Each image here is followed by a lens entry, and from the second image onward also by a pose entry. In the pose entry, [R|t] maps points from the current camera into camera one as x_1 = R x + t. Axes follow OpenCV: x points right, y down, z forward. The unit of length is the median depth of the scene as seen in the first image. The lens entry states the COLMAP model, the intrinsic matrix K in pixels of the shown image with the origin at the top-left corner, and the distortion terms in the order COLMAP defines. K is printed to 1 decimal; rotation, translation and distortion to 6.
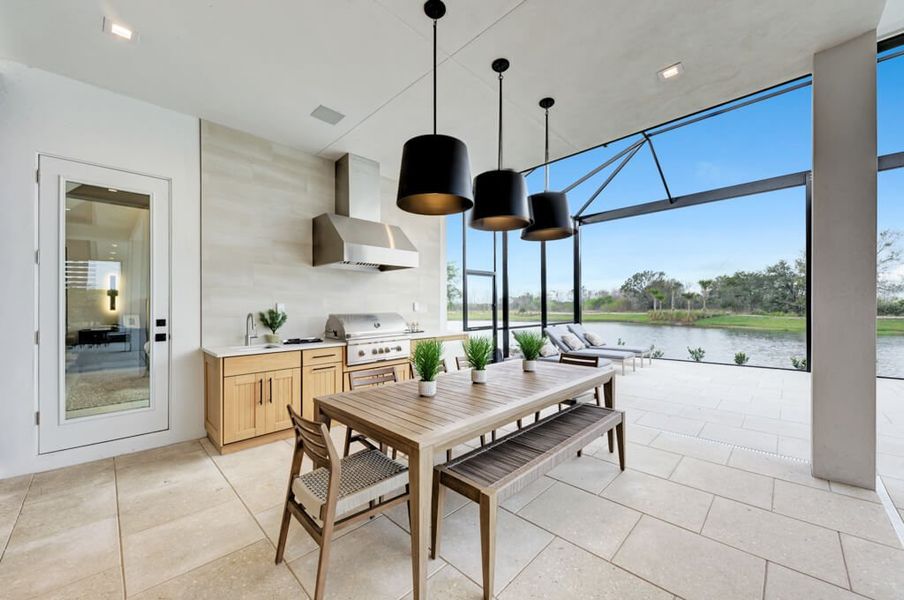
lens RADIAL K [[339.8, 0, 452.2], [0, 339.8, 304.8], [0, 0, 1]] dist [0.001785, 0.000153]
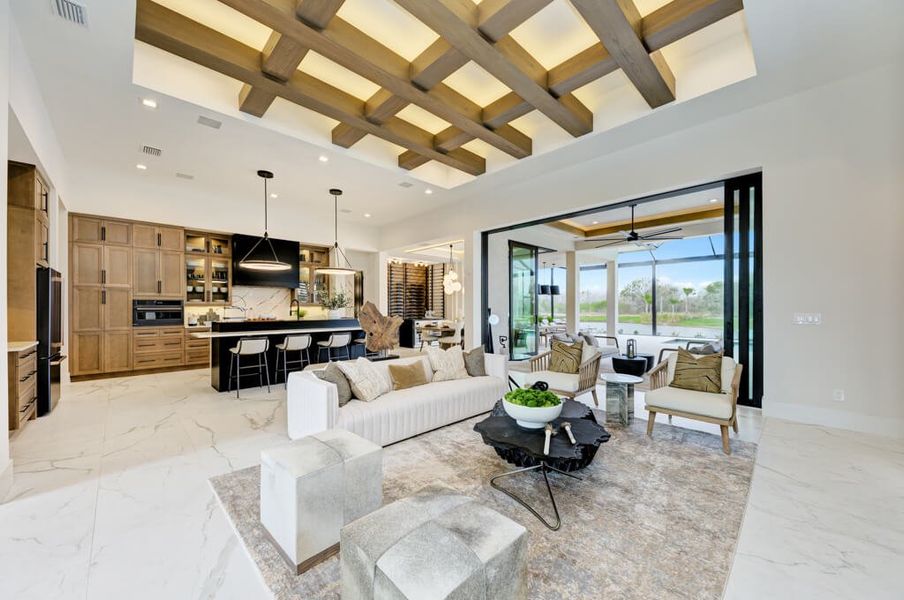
lens RADIAL K [[345.3, 0, 452.8], [0, 345.3, 306.7], [0, 0, 1]] dist [-0.001709, -0.000085]
pose [[0.999850, 0.008804, -0.014935, -0.064511], [-0.008757, 0.999957, 0.003206, -0.003721], [0.014963, -0.003075, 0.999883, -0.235716]]
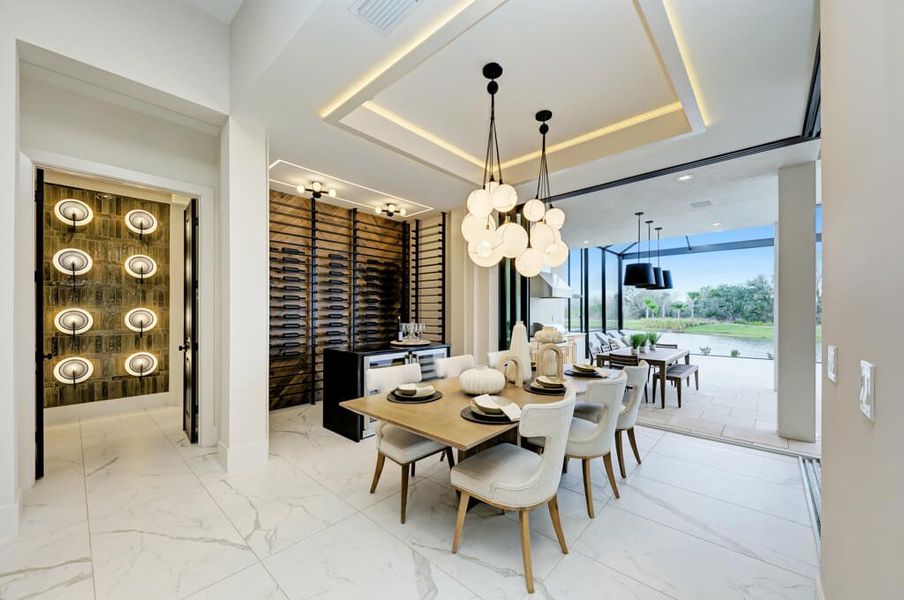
lens RADIAL K [[345.3, 0, 452.8], [0, 345.3, 306.7], [0, 0, 1]] dist [-0.001709, -0.000085]
pose [[0.999057, 0.013822, 0.041167, -0.077545], [-0.013457, 0.999868, -0.009134, -0.003577], [-0.041288, 0.008571, 0.999111, -0.080376]]
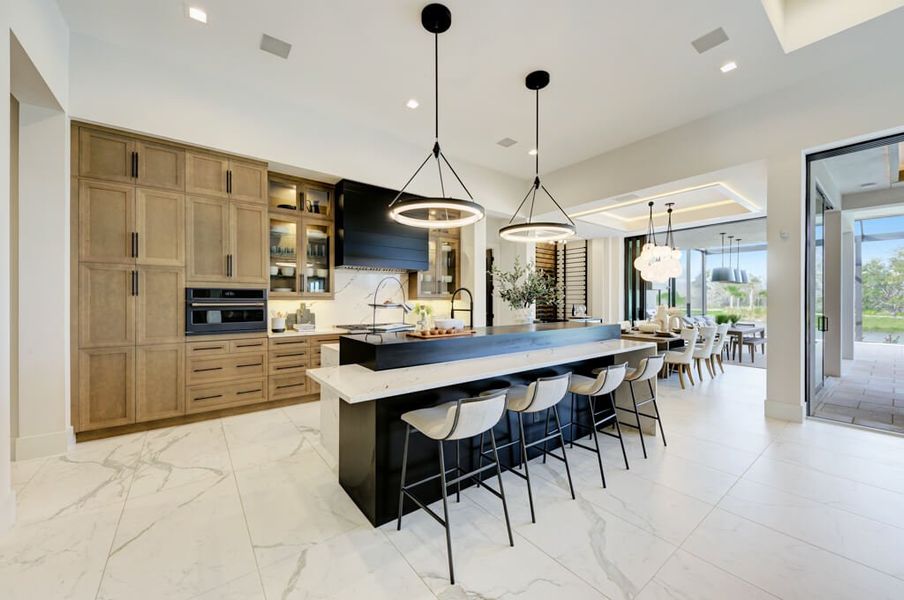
lens RADIAL K [[339.4, 0, 441.7], [0, 339.4, 298.3], [0, 0, 1]] dist [0.008287, -0.000100]
pose [[0.988517, 0.011422, -0.150677, -0.128022], [-0.011137, 0.999934, 0.002739, -0.003542], [0.150698, -0.001029, 0.988579, -0.164796]]
